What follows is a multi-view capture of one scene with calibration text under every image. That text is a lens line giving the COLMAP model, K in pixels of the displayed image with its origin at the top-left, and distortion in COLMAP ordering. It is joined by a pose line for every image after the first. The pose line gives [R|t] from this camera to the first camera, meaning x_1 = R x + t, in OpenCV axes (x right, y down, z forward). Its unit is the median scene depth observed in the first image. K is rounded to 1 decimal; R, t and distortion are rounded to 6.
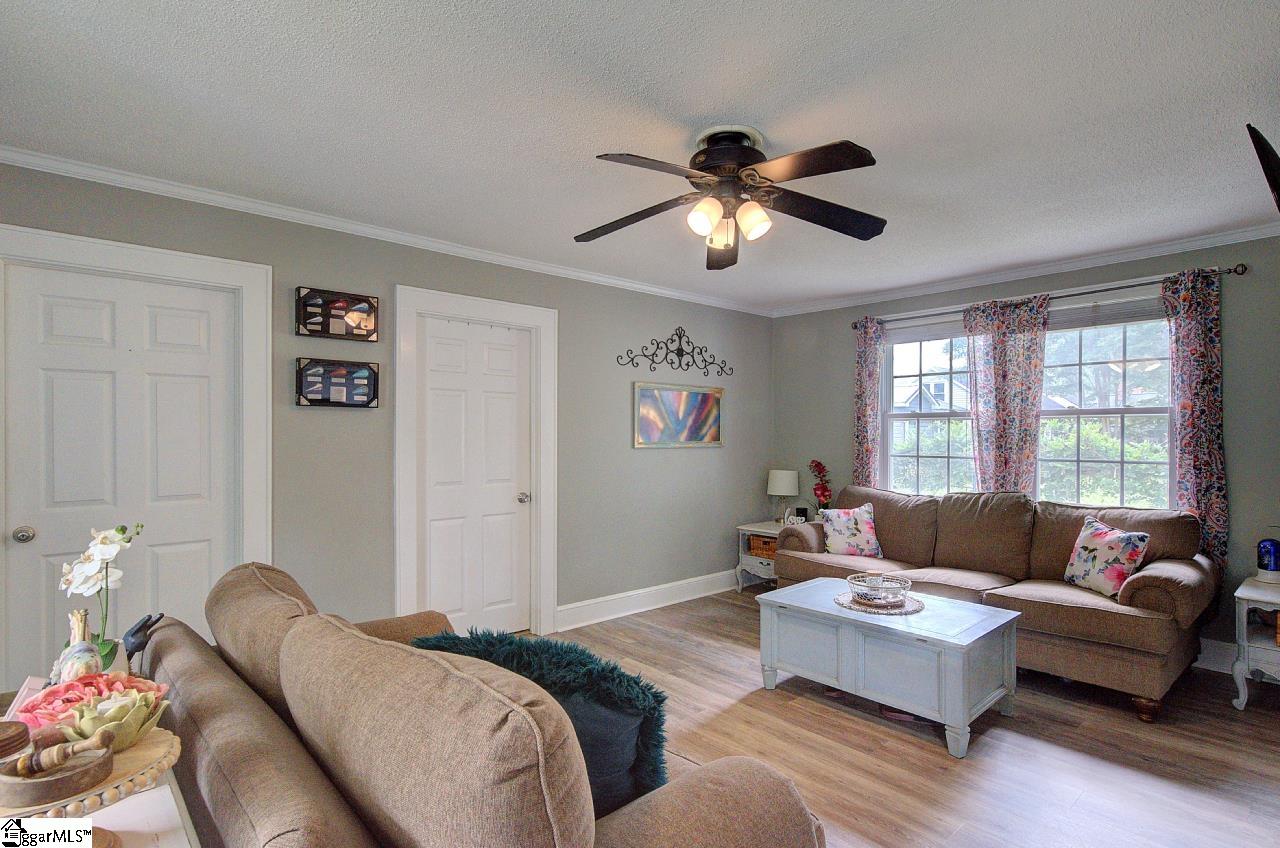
lens RADIAL K [[630.6, 0, 640.0], [0, 630.6, 424.0], [0, 0, 1]] dist [-0.000179, -0.000116]
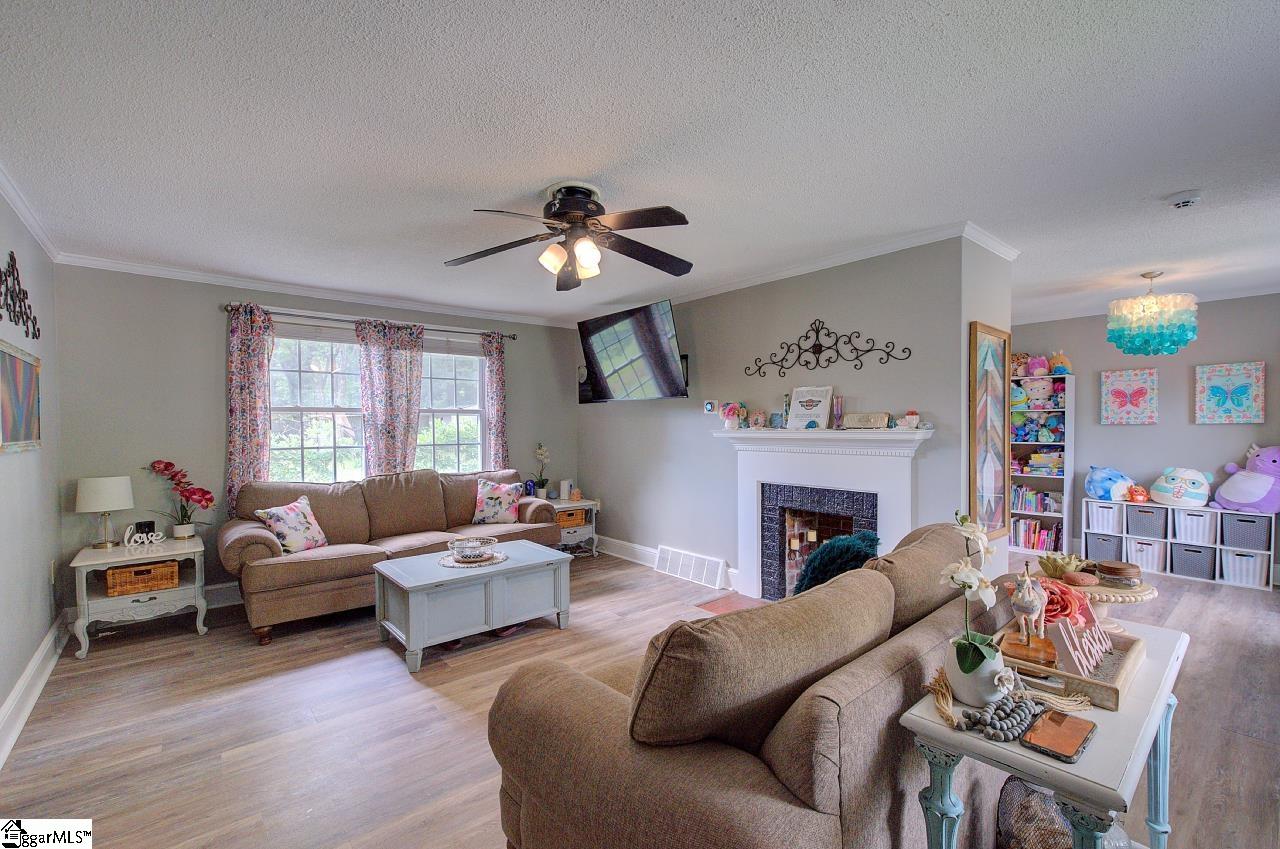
lens RADIAL K [[558.3, 0, 640.0], [0, 558.3, 424.5], [0, 0, 1]] dist [0.000088, 0.000082]
pose [[0.027868, 0.000502, 0.999611, -0.565747], [-0.010453, 0.999945, -0.000211, 0.006724], [-0.999557, -0.010443, 0.027872, 0.486642]]
